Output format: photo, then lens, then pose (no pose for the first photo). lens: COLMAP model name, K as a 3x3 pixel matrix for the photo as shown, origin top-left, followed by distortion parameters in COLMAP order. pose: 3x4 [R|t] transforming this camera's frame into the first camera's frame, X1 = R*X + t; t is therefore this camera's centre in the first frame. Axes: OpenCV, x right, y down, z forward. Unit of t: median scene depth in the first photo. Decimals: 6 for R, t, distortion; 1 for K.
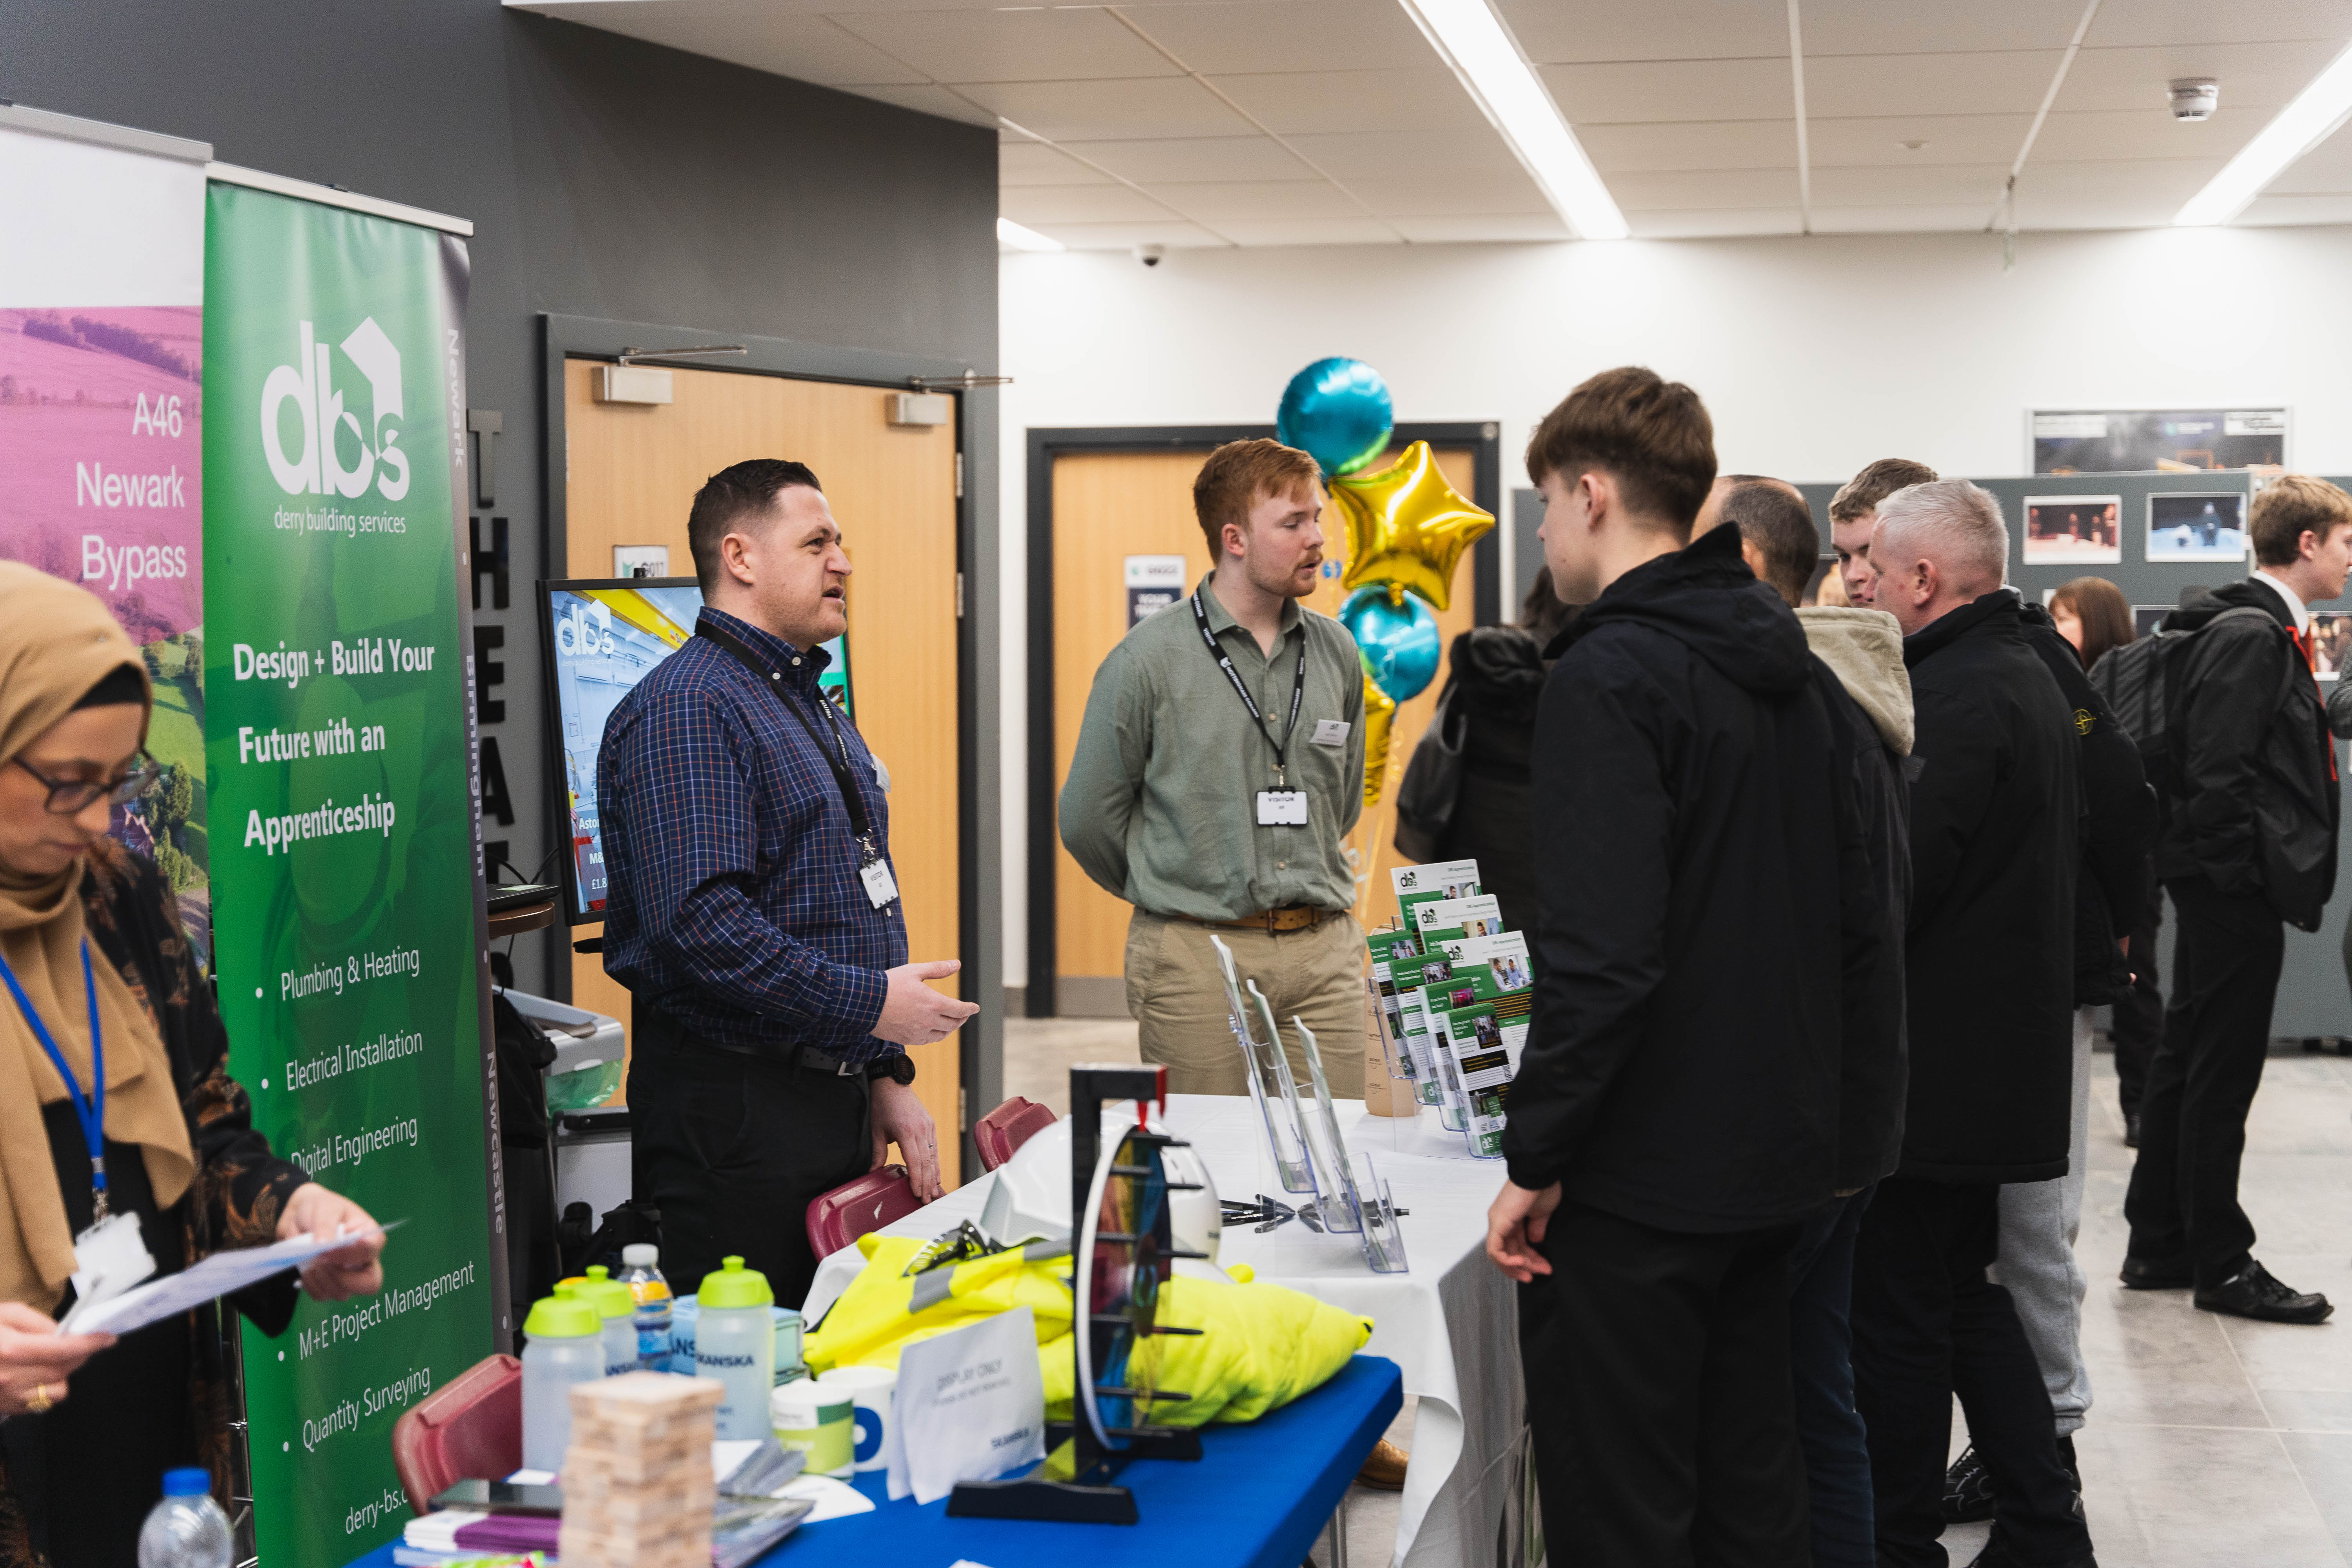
lens RADIAL K [[3764.9, 0, 1168.2], [0, 3764.9, 791.1], [0, 0, 1]] dist [-0.011567, 0.000000]
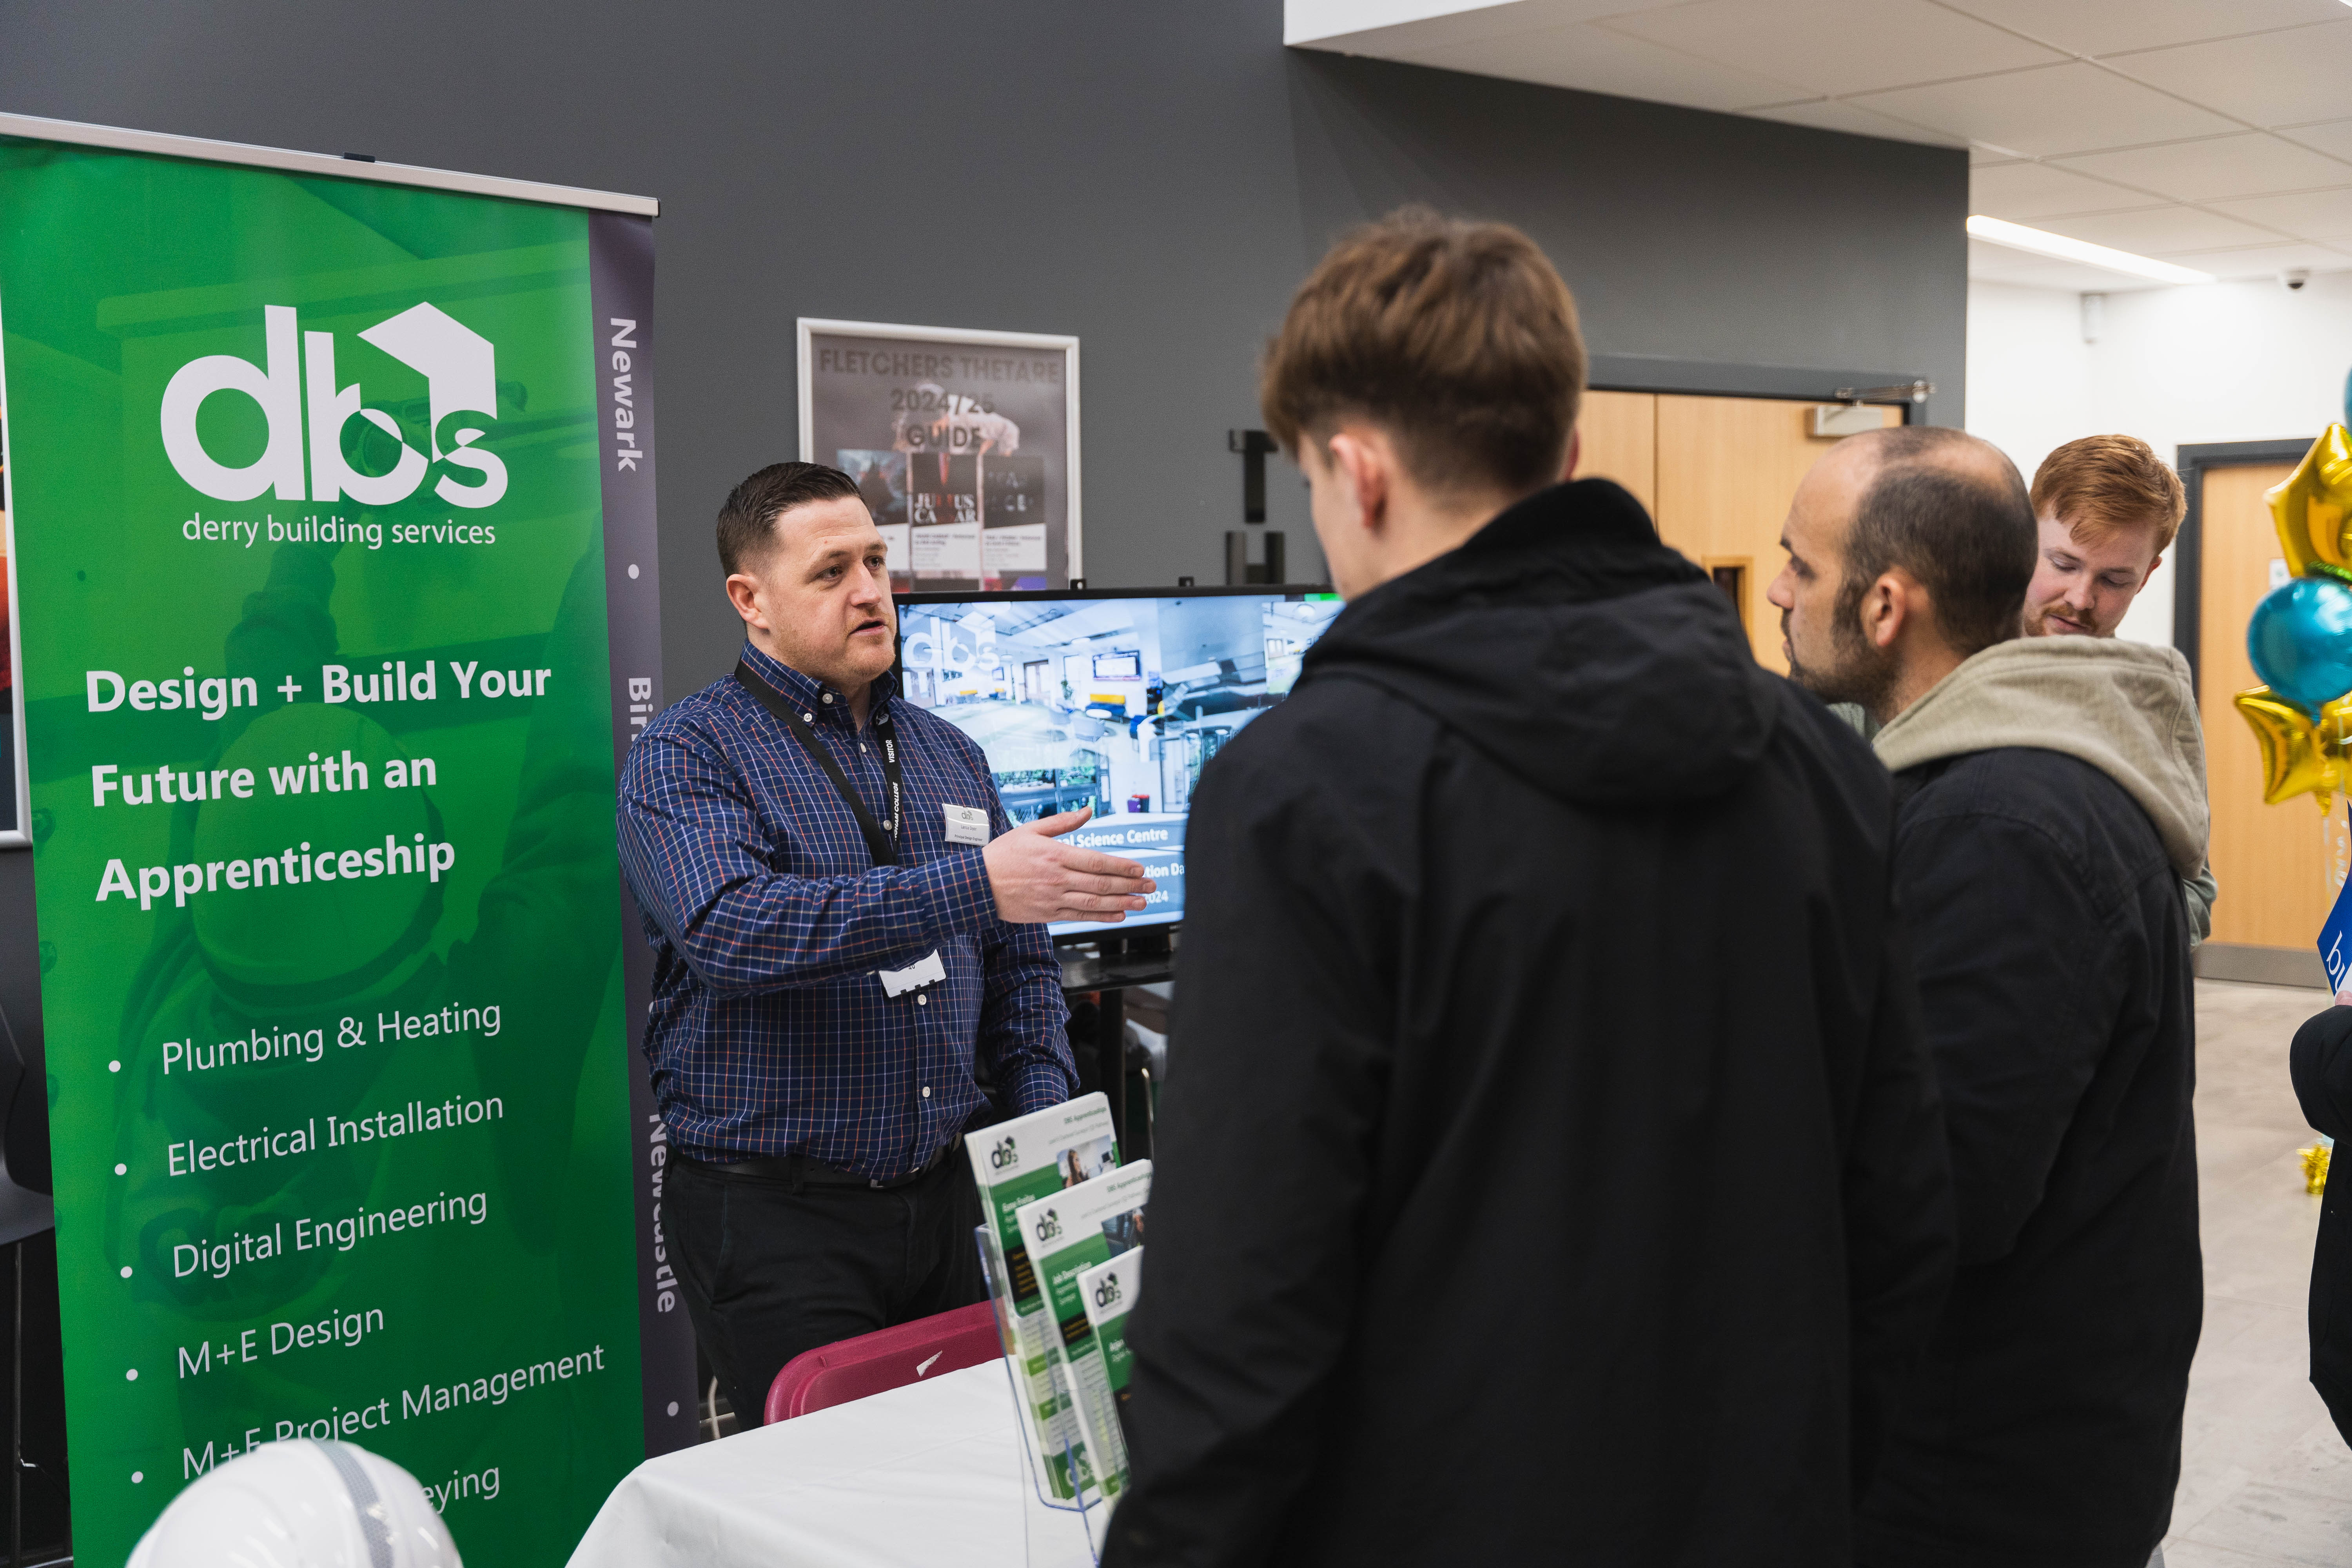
lens RADIAL K [[2578.7, 0, 1179.7], [0, 2578.7, 765.9], [0, 0, 1]] dist [0.018182, 0.000000]
pose [[0.865926, 0.030589, -0.499237, 0.257512], [-0.023303, 0.999512, 0.020824, -0.033059], [0.499630, -0.006399, 0.866215, 0.561905]]
